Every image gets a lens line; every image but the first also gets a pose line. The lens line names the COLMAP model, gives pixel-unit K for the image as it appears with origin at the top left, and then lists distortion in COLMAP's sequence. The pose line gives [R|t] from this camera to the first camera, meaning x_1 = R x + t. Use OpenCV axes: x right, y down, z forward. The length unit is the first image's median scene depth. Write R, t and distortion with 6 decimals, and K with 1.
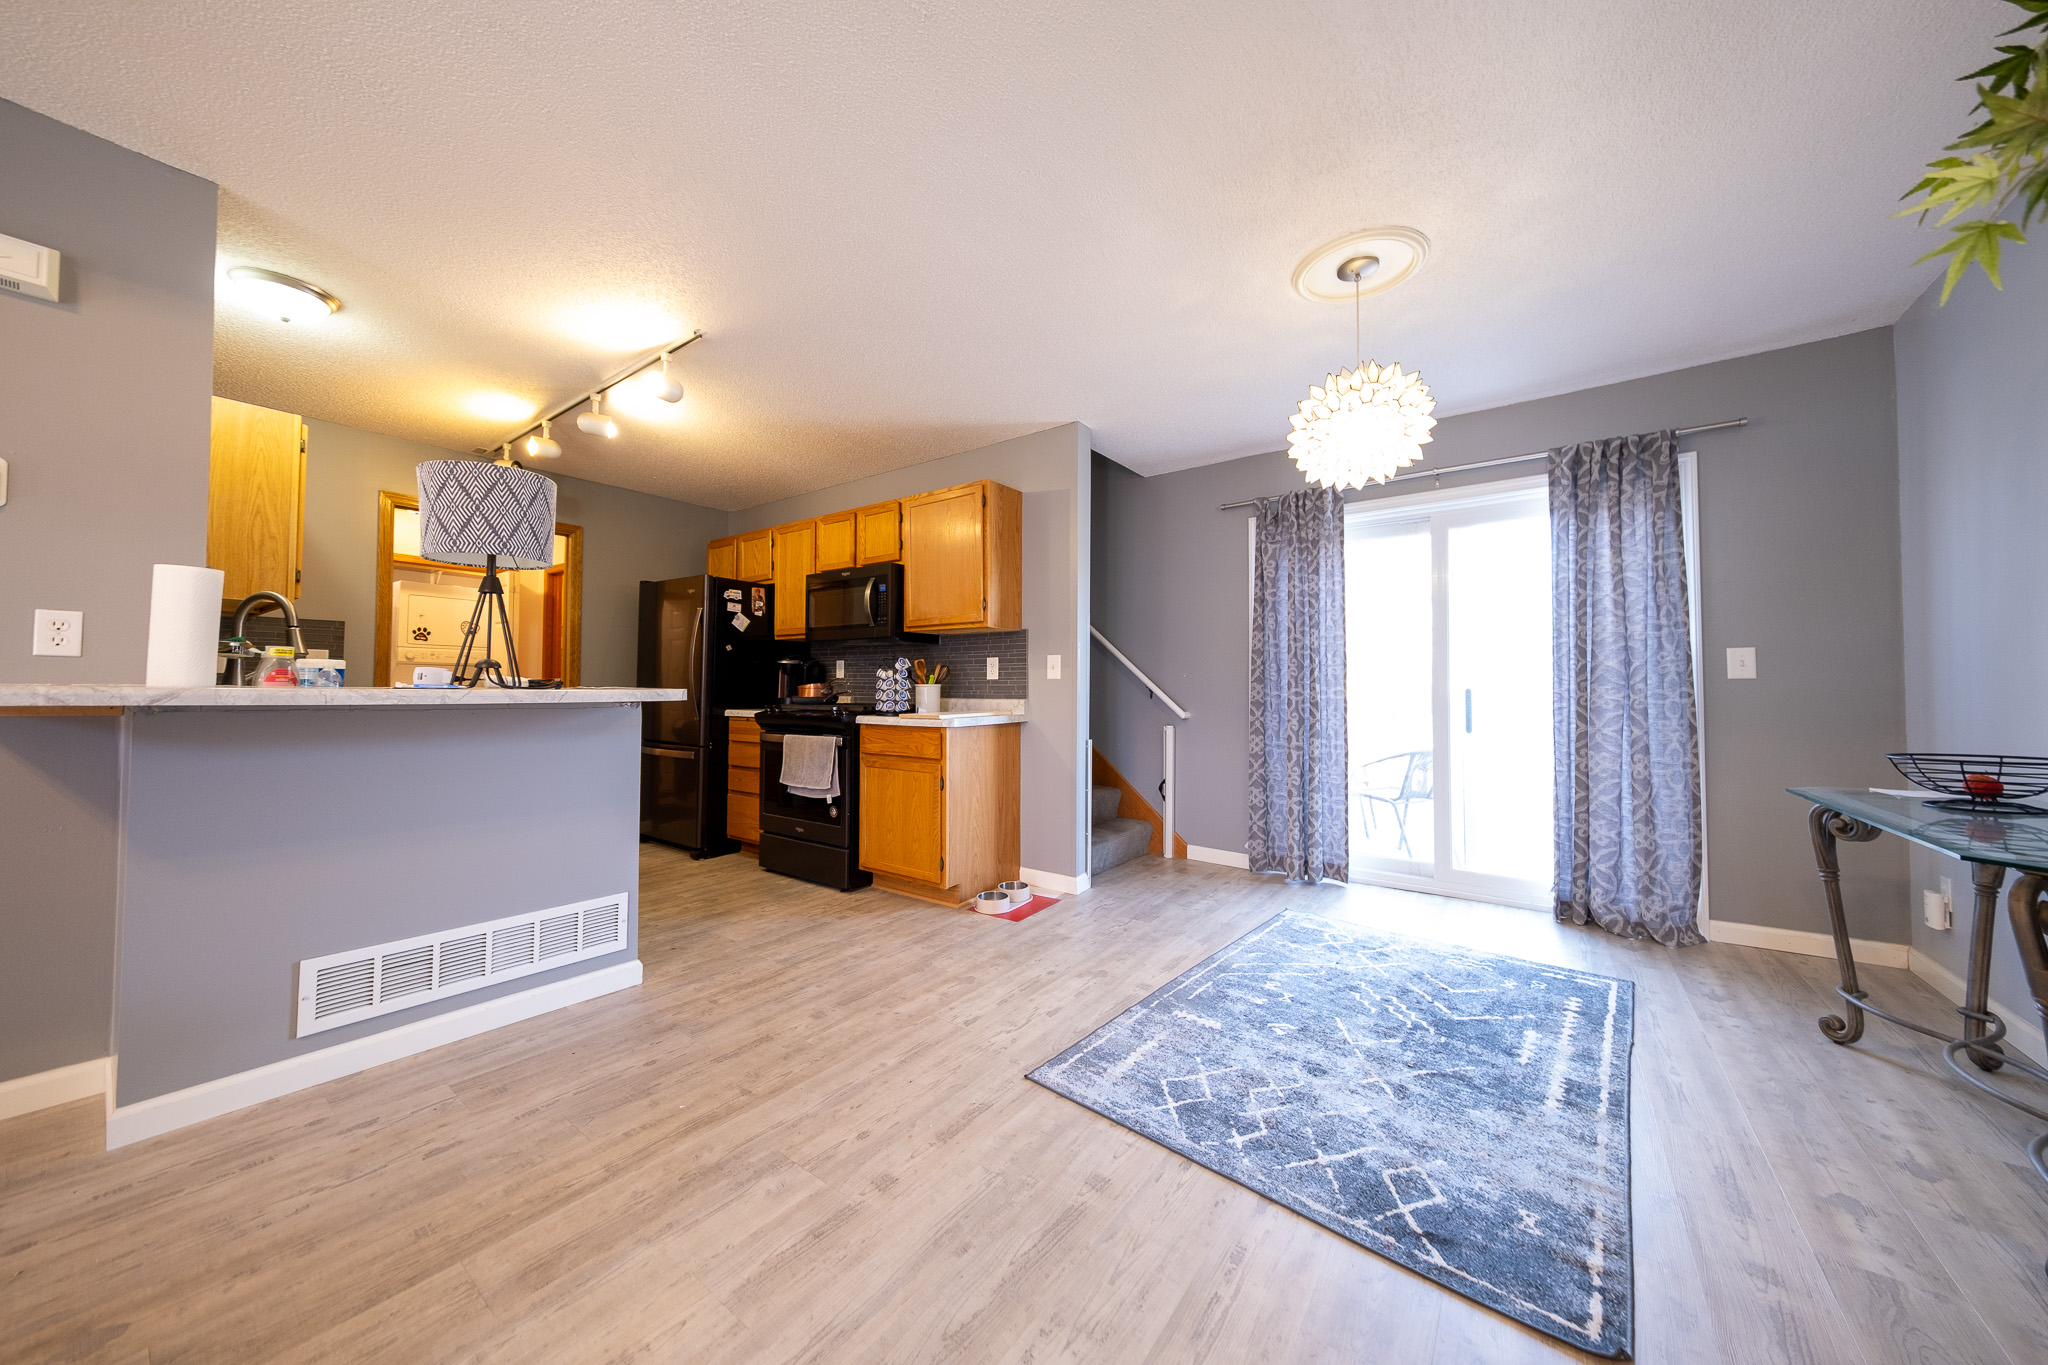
lens RADIAL K [[691.2, 0, 1007.5], [0, 691.2, 674.7], [0, 0, 1]] dist [0.003727, -0.001790]
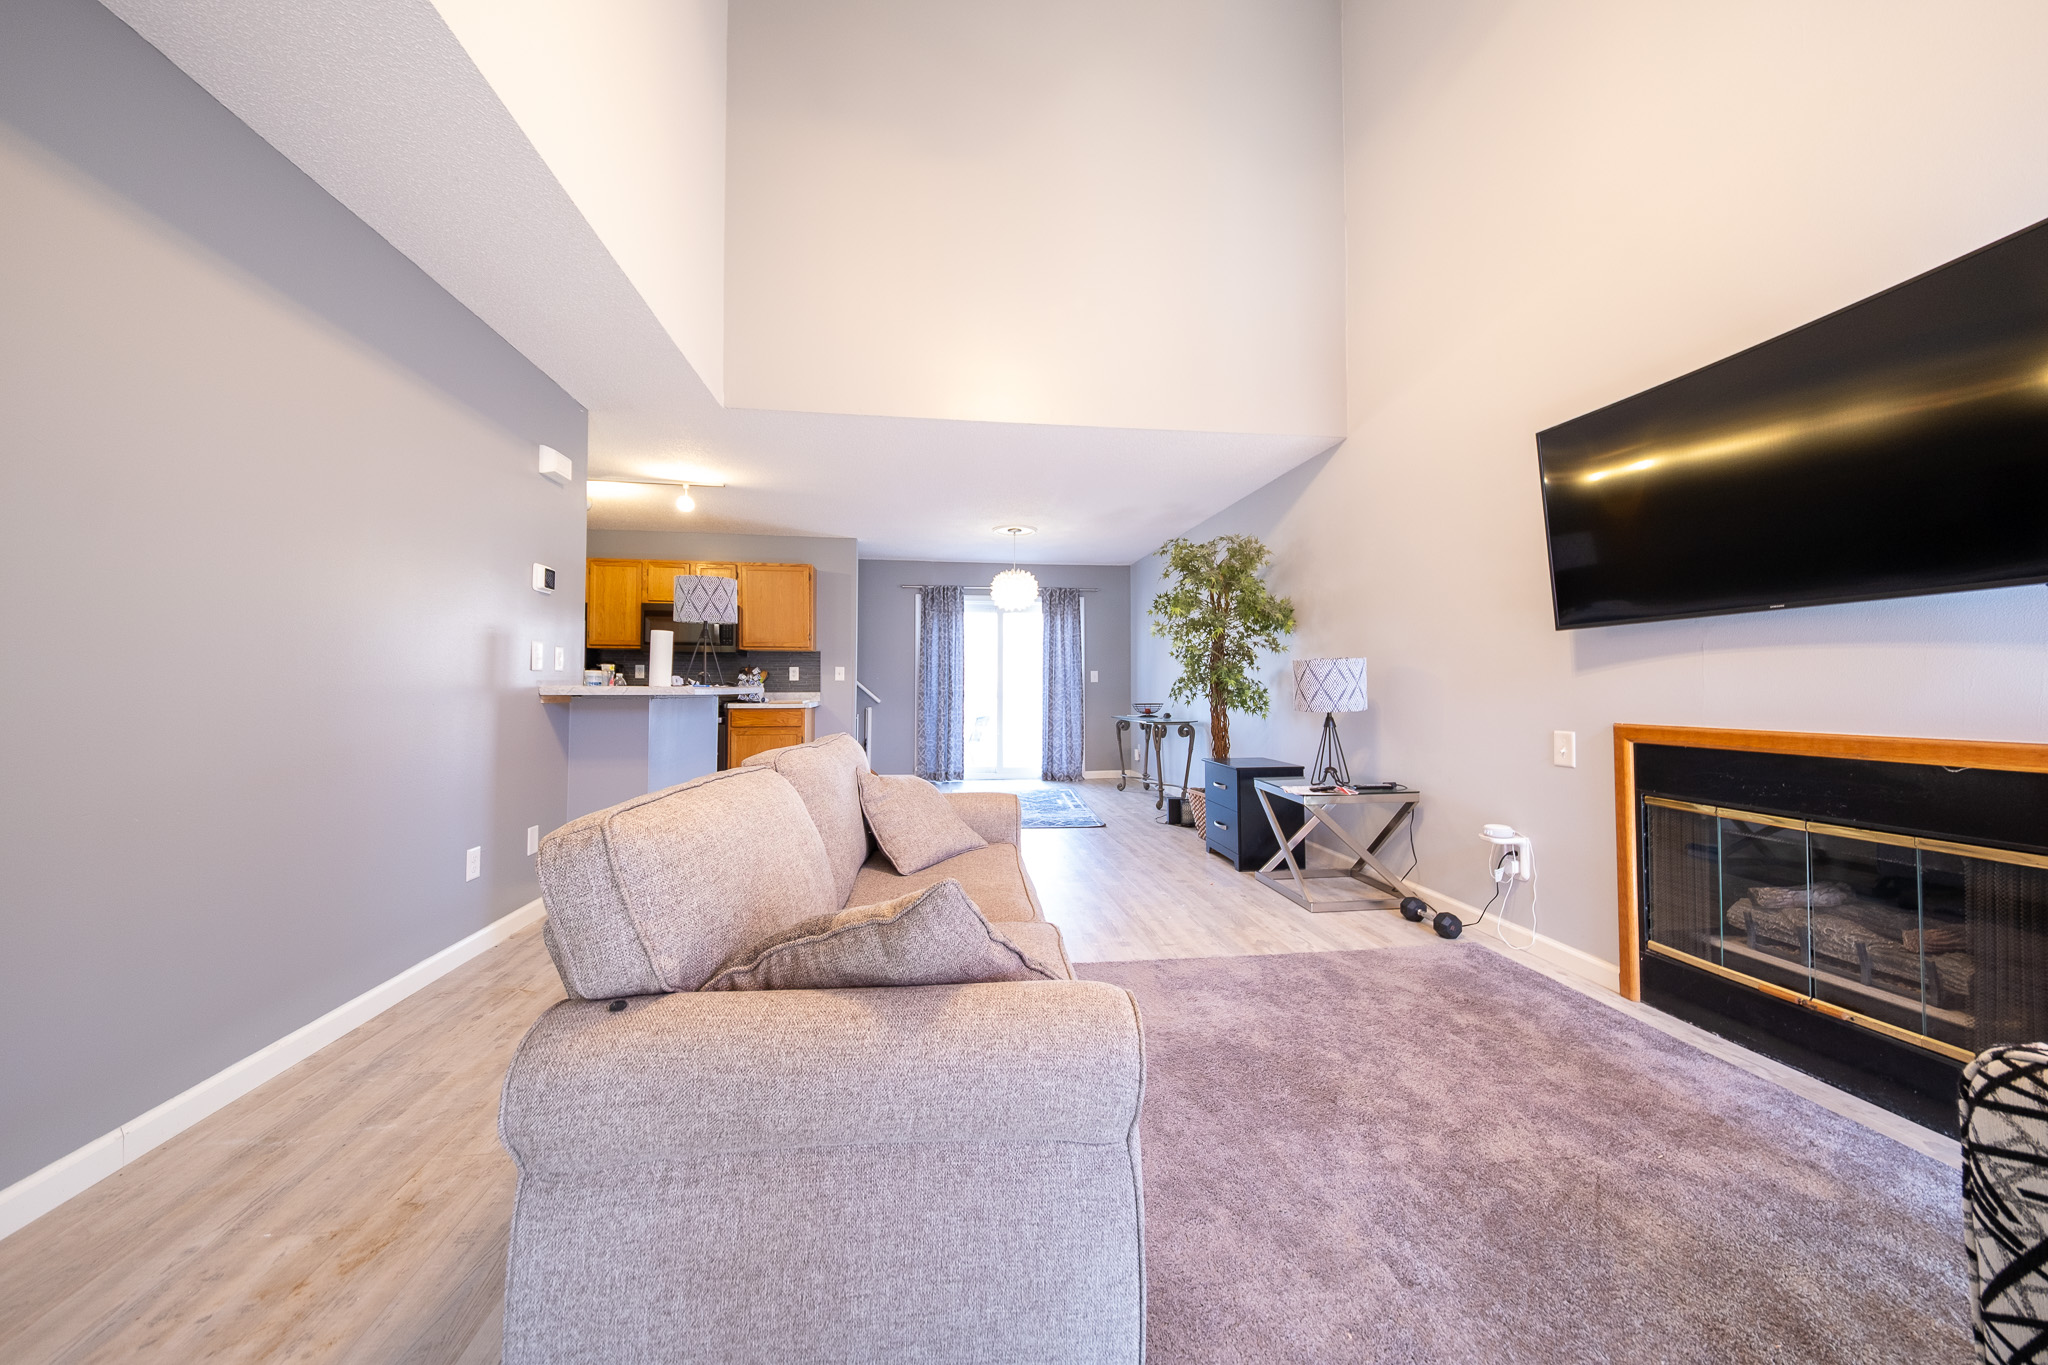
lens RADIAL K [[691.2, 0, 1013.5], [0, 691.2, 679.9], [0, 0, 1]] dist [0.003727, -0.001790]
pose [[0.712556, 0.005670, 0.701592, -1.269303], [-0.012706, 0.999908, 0.004823, -0.014390], [-0.701500, -0.012351, 0.712562, -0.847629]]
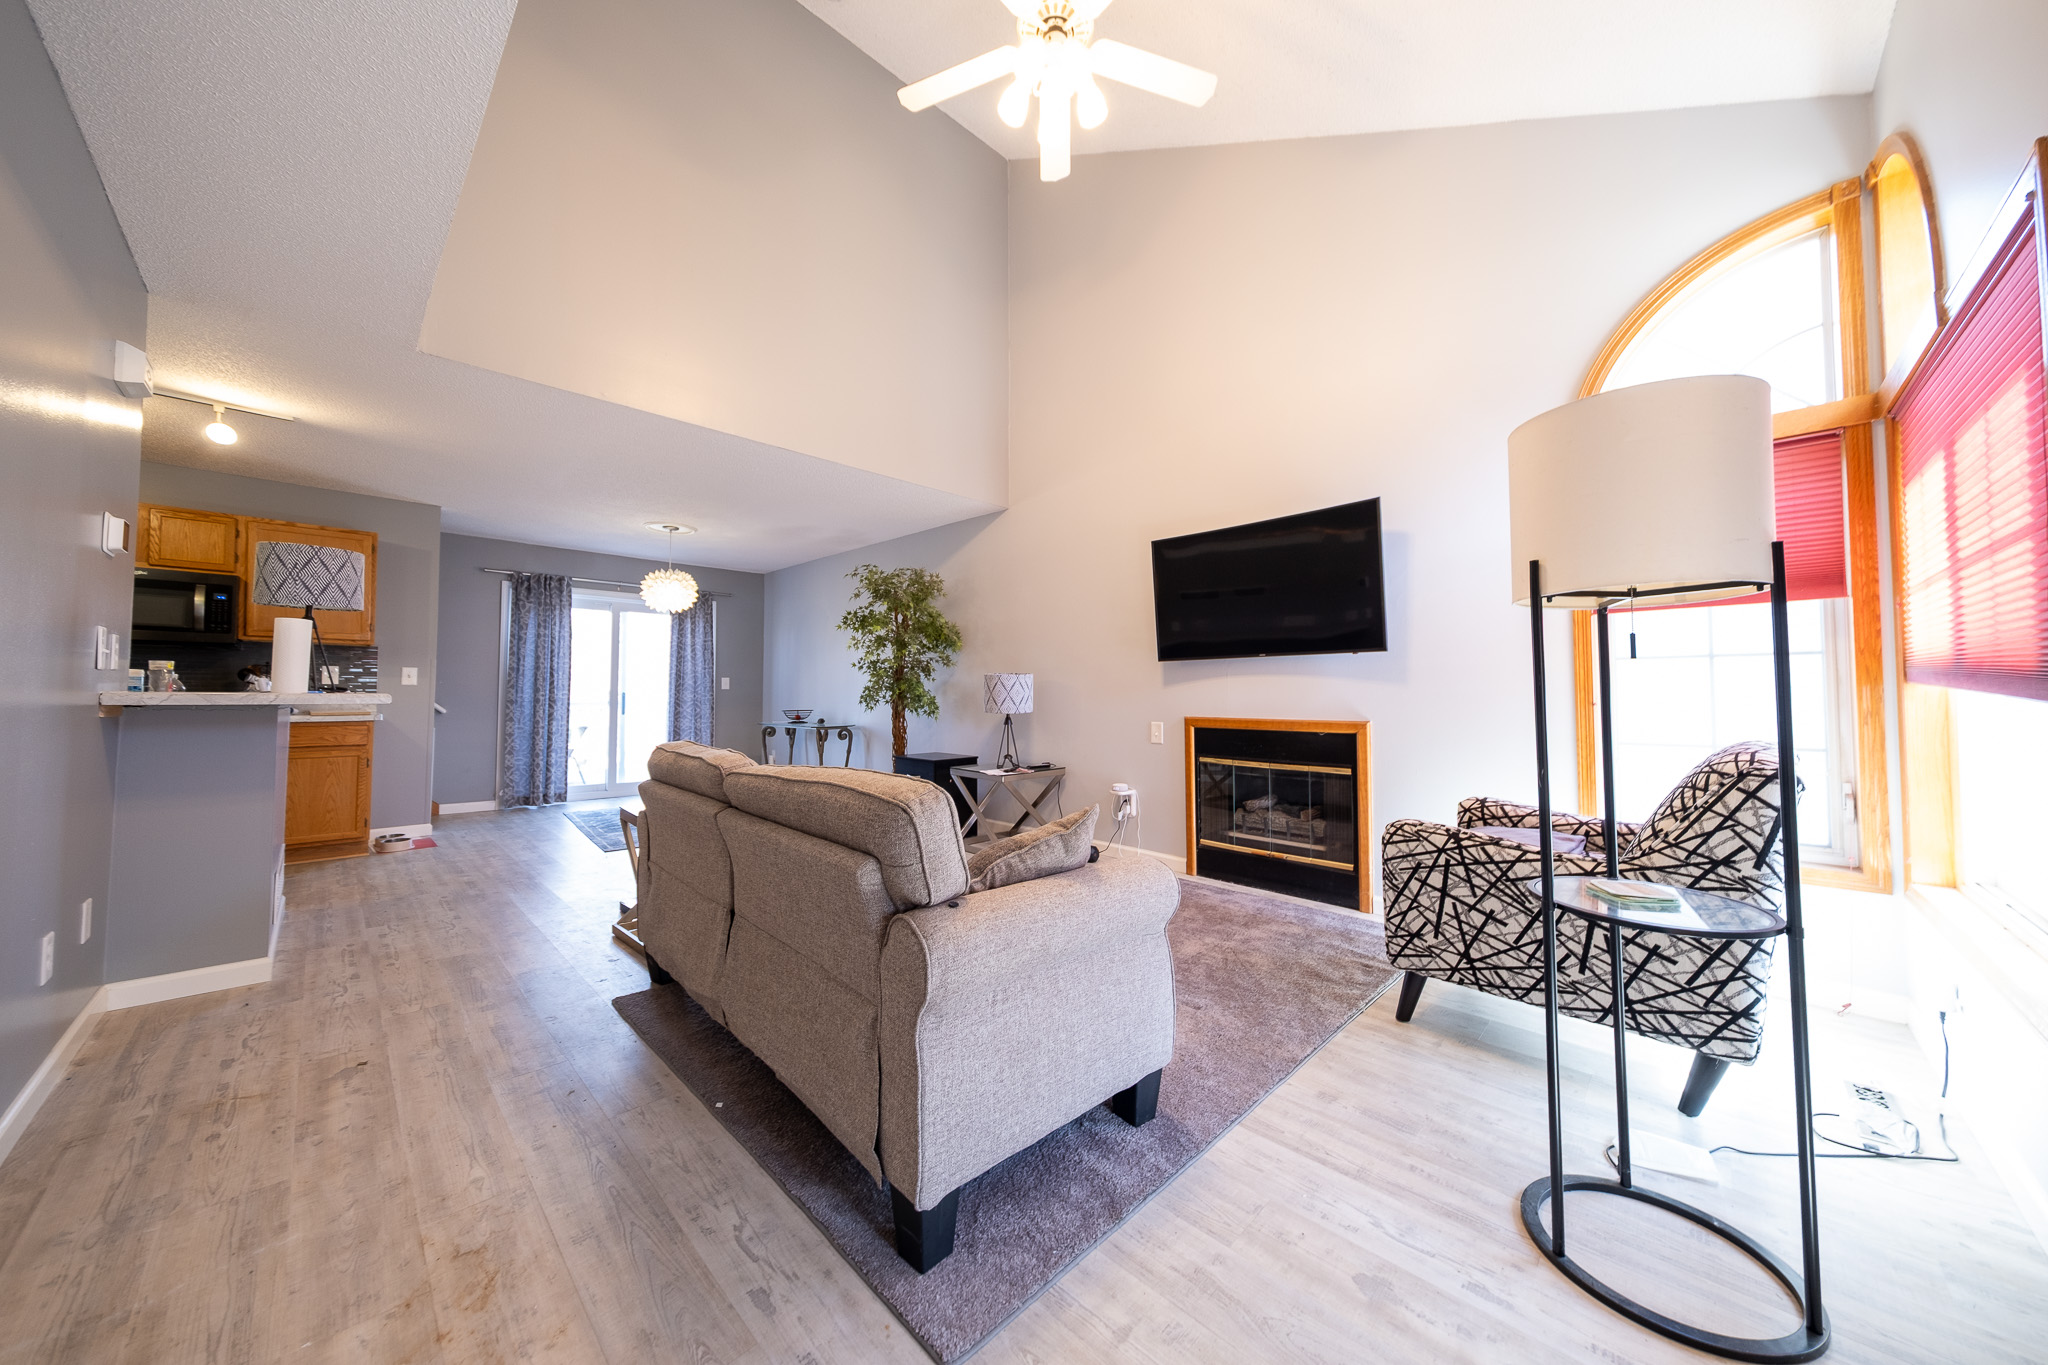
lens RADIAL K [[691.2, 0, 1017.9], [0, 691.2, 677.3], [0, 0, 1]] dist [0.003727, -0.001790]
pose [[0.138238, 0.023466, 0.990121, -1.682866], [-0.022278, 0.999540, -0.020579, -0.011215], [-0.990148, -0.019213, 0.138697, -0.586451]]
